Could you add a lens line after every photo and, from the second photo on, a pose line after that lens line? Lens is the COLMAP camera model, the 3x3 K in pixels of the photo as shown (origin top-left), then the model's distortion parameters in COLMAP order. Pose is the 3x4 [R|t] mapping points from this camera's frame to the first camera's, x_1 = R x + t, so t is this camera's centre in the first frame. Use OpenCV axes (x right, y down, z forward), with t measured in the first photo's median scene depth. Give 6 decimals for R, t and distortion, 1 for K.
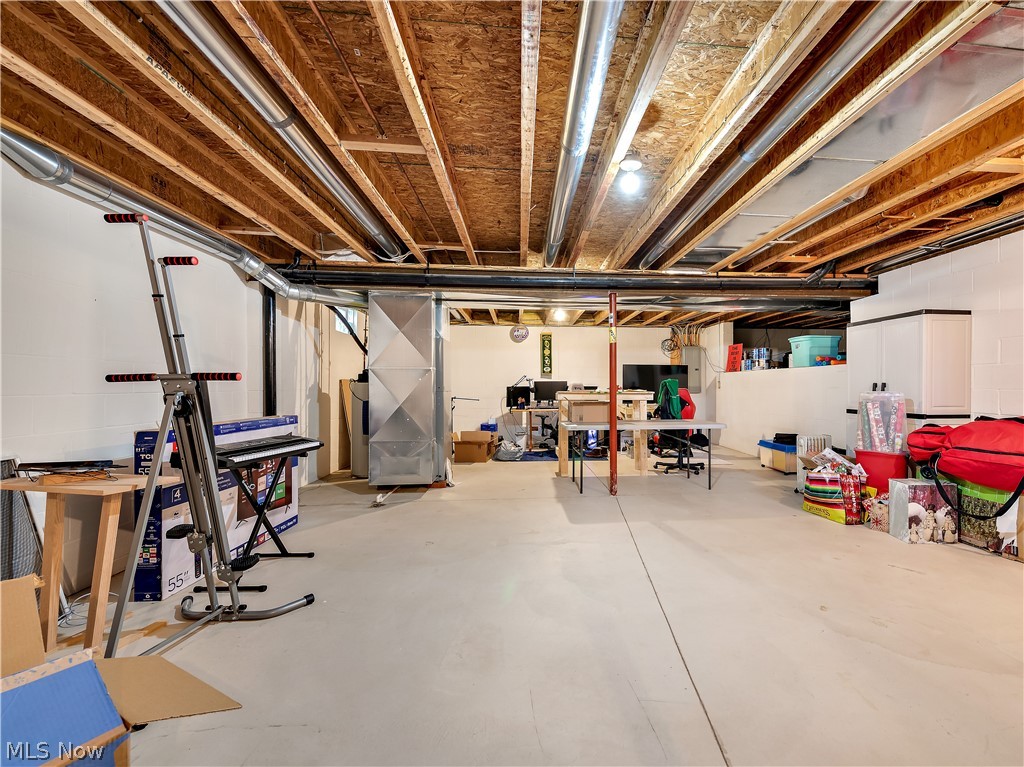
lens RADIAL K [[462.0, 0, 559.2], [0, 462.0, 389.4], [0, 0, 1]] dist [0.003138, 0.000275]
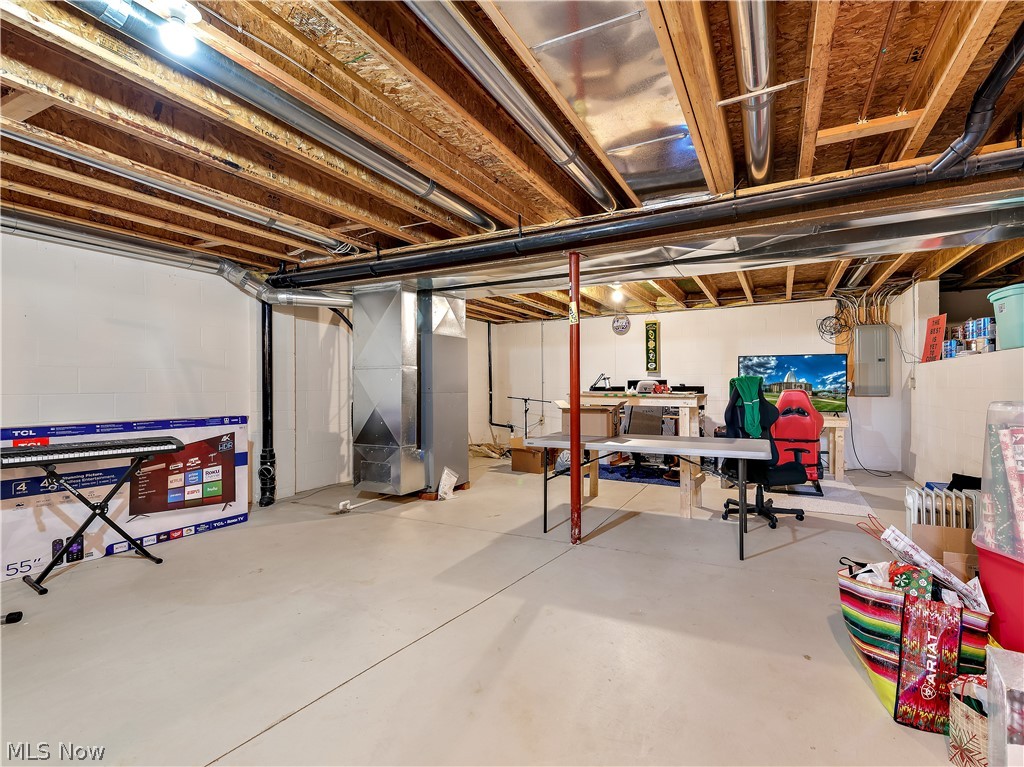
lens RADIAL K [[462.0, 0, 559.2], [0, 462.0, 389.4], [0, 0, 1]] dist [0.003138, 0.000275]
pose [[0.858081, 0.000922, -0.513513, 0.444813], [-0.000478, 0.999999, 0.000996, -0.003629], [0.513513, -0.000609, 0.858081, 0.379723]]
